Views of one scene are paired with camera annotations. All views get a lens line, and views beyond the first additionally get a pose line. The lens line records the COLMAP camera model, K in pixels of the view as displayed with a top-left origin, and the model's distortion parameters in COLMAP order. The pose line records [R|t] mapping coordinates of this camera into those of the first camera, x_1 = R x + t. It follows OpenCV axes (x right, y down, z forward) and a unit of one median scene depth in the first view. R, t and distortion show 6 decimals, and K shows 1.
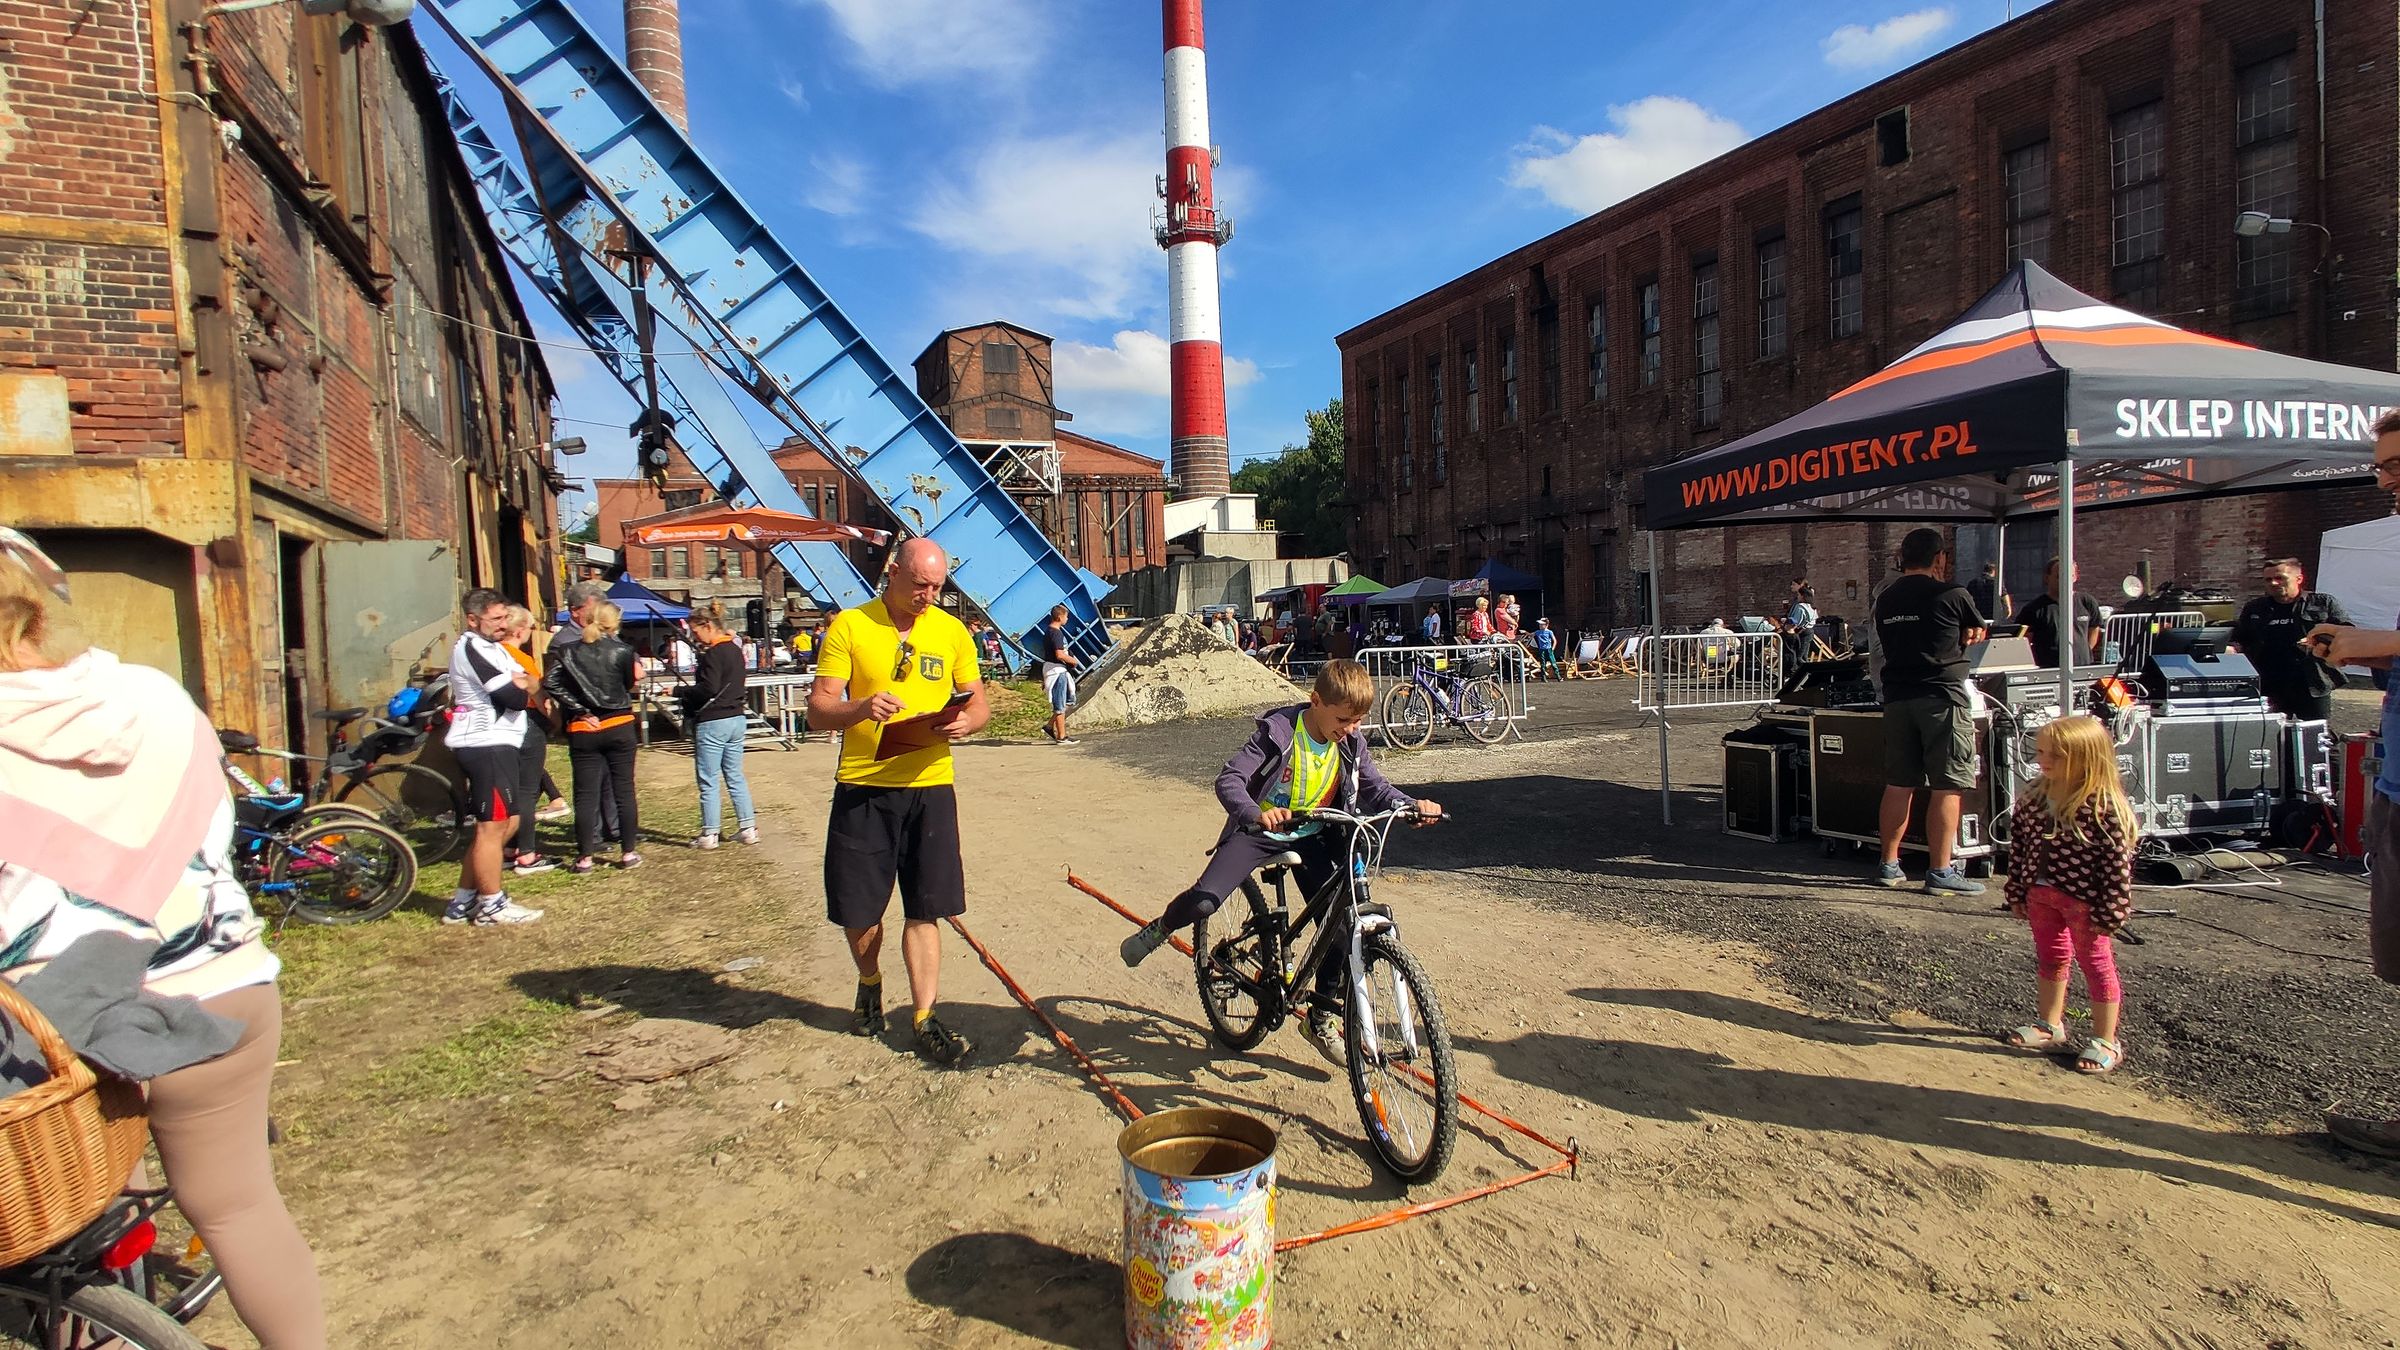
lens RADIAL K [[1166.5, 0, 1191.7], [0, 1166.5, 685.2], [0, 0, 1]] dist [0.000854, -0.000414]
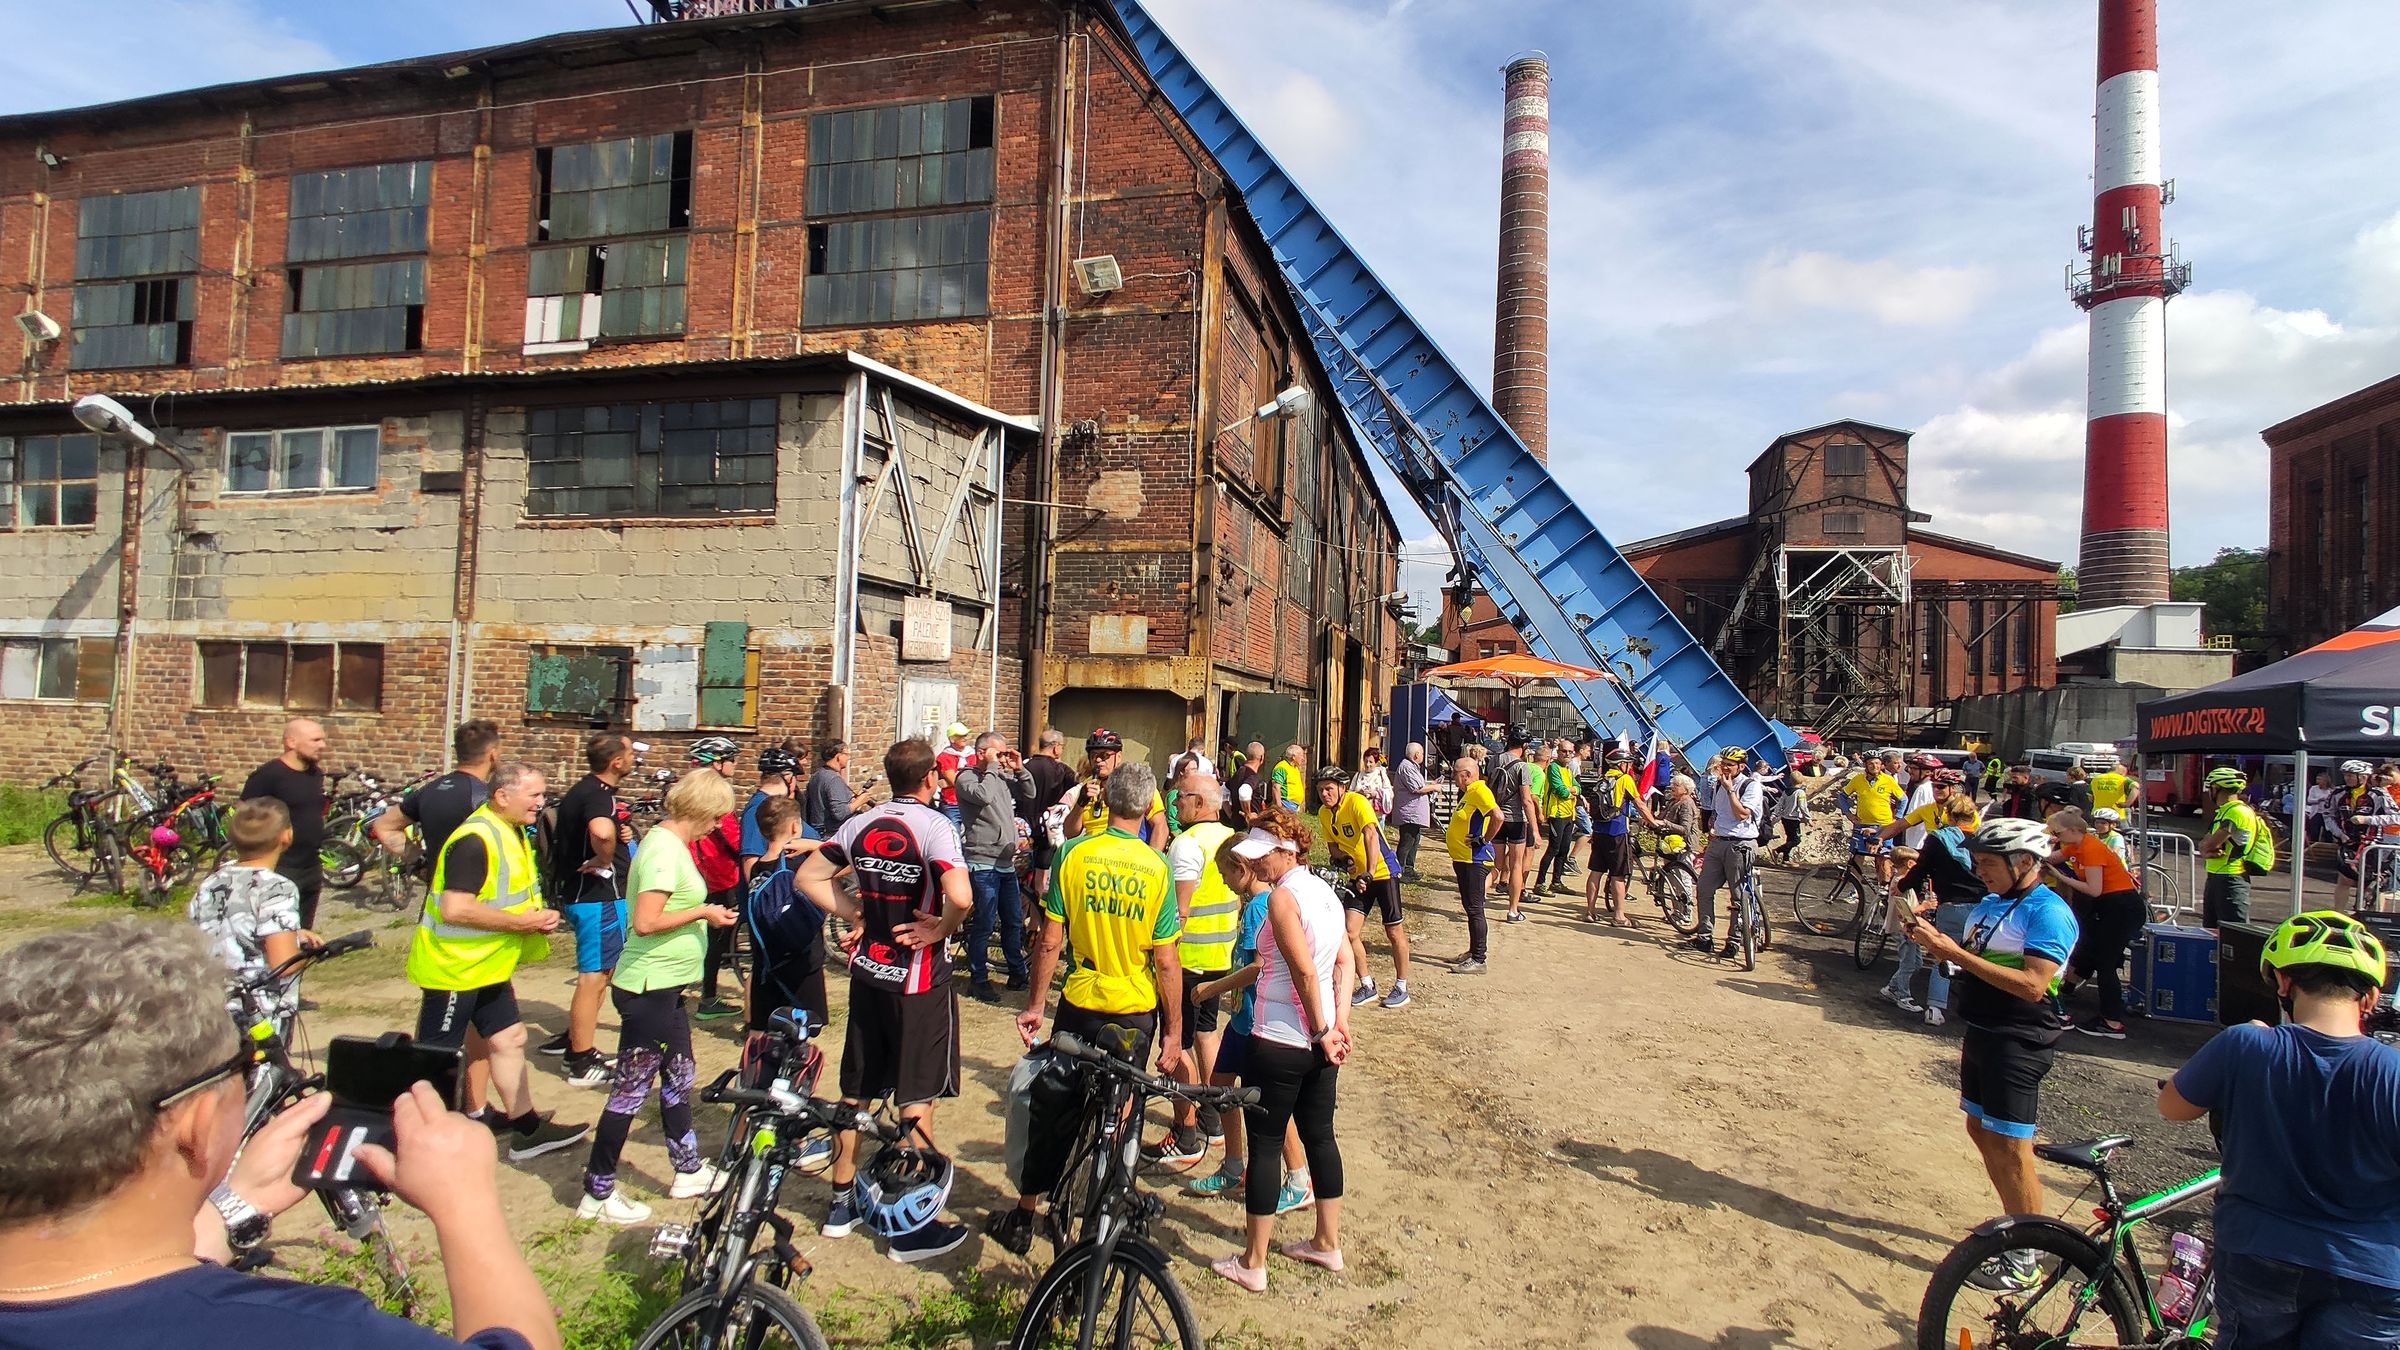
lens RADIAL K [[1172.3, 0, 1193.8], [0, 1172.3, 689.4], [0, 0, 1]] dist [-0.002789, -0.000376]
pose [[0.777092, 0.049250, -0.627457, 0.103870], [-0.098563, 0.994156, -0.044036, -0.013634], [0.621621, 0.096064, 0.777405, -0.140395]]
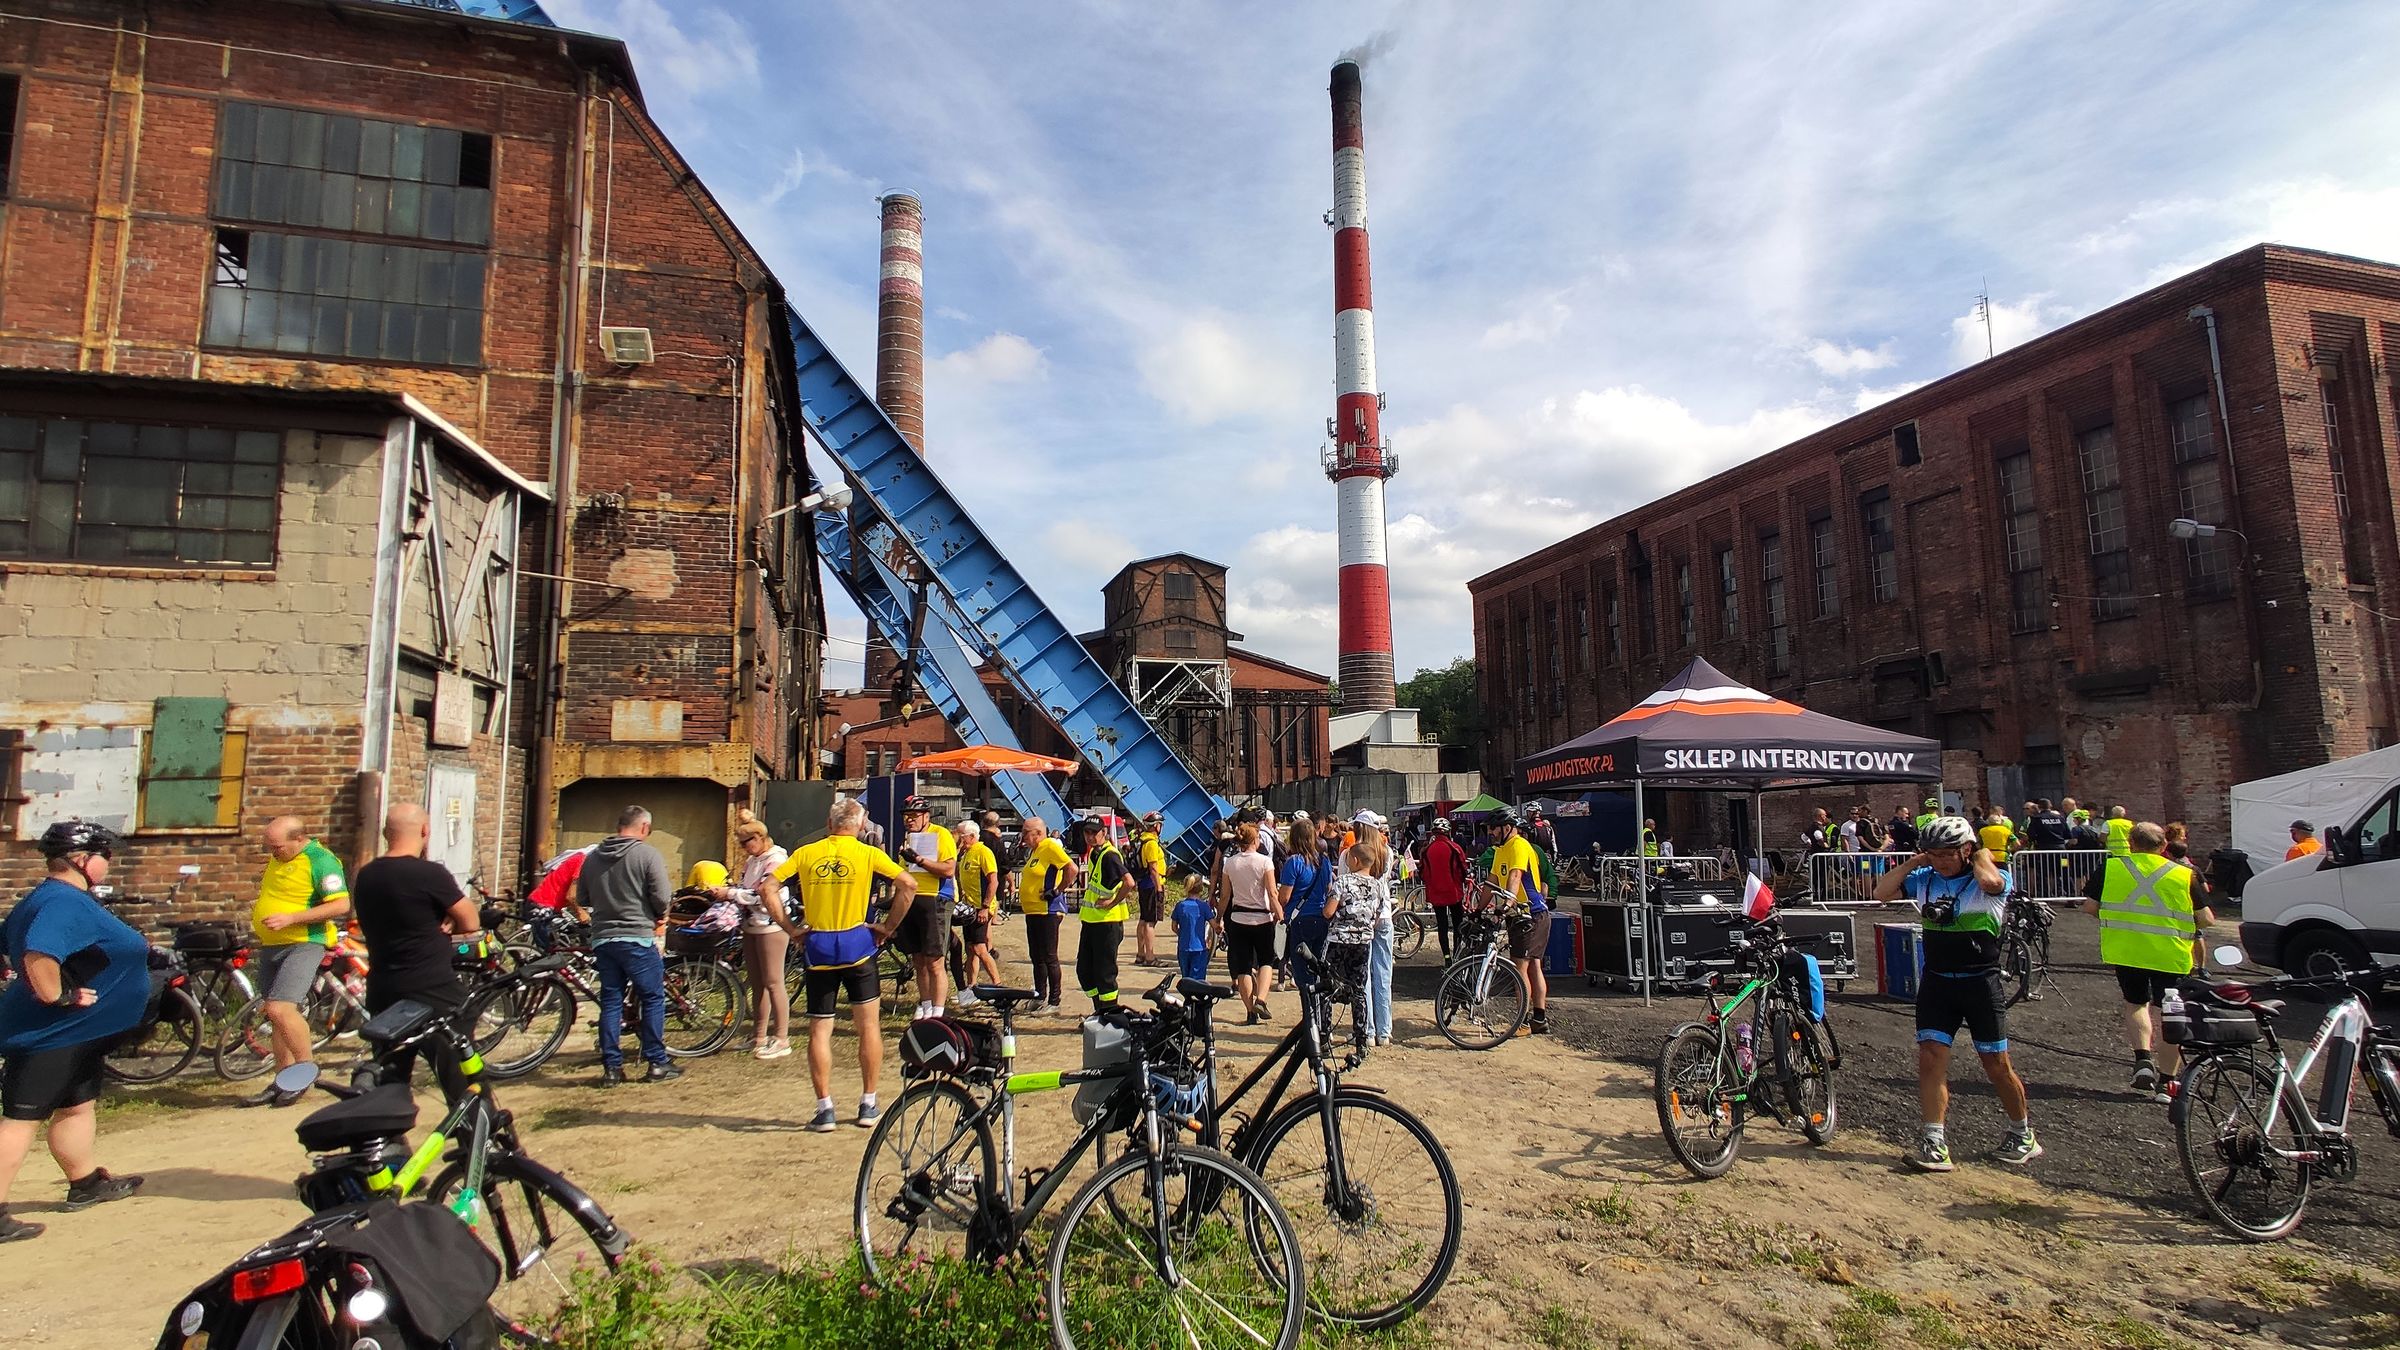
lens RADIAL K [[1166.5, 0, 1191.7], [0, 1166.5, 685.2], [0, 0, 1]] dist [0.000854, -0.000414]
pose [[0.988736, 0.006603, -0.149522, 0.046275], [-0.032515, 0.984643, -0.171527, 0.004640], [0.146093, 0.174457, 0.973767, -0.204548]]
